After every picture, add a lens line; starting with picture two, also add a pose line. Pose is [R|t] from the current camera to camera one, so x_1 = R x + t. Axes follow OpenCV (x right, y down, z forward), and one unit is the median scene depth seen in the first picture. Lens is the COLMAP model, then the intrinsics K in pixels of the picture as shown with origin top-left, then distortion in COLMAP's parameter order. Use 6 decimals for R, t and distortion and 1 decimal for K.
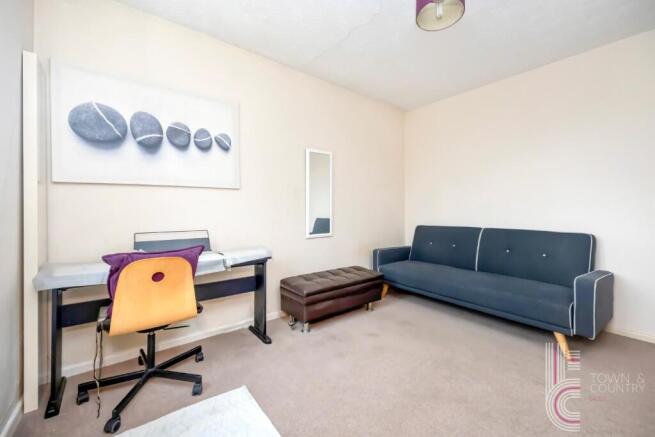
lens RADIAL K [[272.4, 0, 327.4], [0, 272.4, 211.2], [0, 0, 1]] dist [-0.000244, 0.000012]
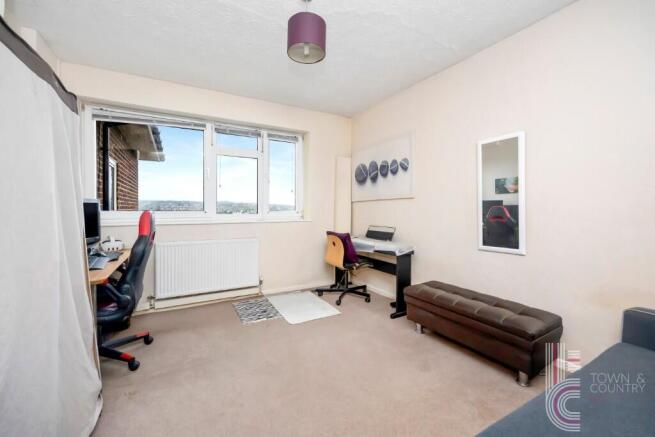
lens RADIAL K [[272.4, 0, 327.4], [0, 272.4, 211.2], [0, 0, 1]] dist [-0.000244, 0.000012]
pose [[-0.163405, 0.007943, -0.986527, 1.118321], [-0.001514, 0.999964, 0.008302, -0.031869], [0.986558, 0.002850, -0.163387, 0.911444]]
